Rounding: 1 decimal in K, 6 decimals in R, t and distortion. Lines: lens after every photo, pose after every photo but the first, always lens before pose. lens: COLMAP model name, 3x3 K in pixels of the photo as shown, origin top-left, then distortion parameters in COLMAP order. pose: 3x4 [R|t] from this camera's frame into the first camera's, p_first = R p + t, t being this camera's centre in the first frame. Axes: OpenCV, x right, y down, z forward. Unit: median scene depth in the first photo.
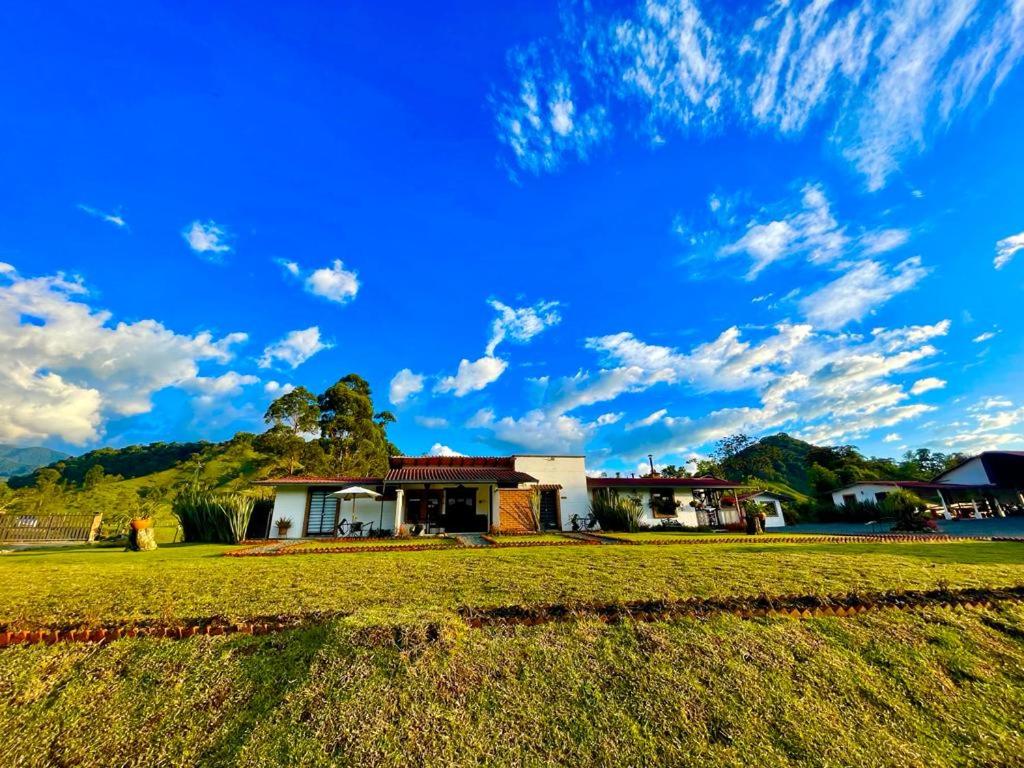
lens RADIAL K [[404.9, 0, 496.5], [0, 404.9, 380.3], [0, 0, 1]] dist [-0.001172, -0.000663]
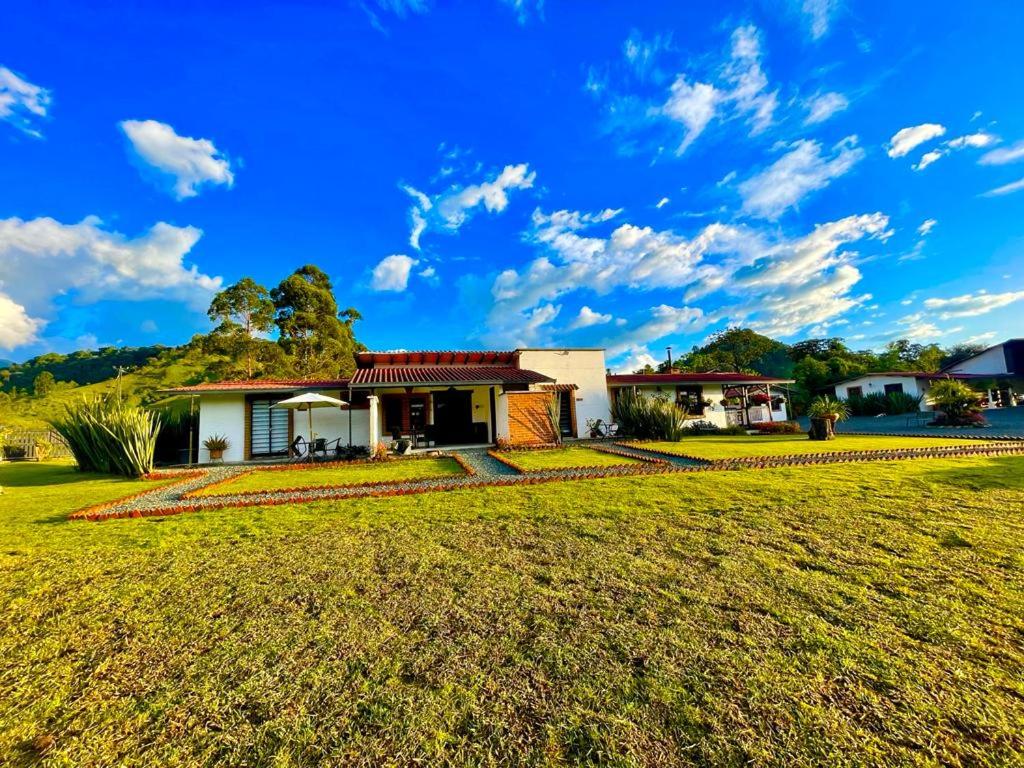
lens RADIAL K [[404.9, 0, 496.5], [0, 404.9, 380.3], [0, 0, 1]] dist [-0.001172, -0.000663]
pose [[0.997511, -0.020493, 0.067461, -0.051581], [0.003429, 0.969794, 0.243902, 0.051496], [-0.070421, -0.243064, 0.967451, 0.224052]]
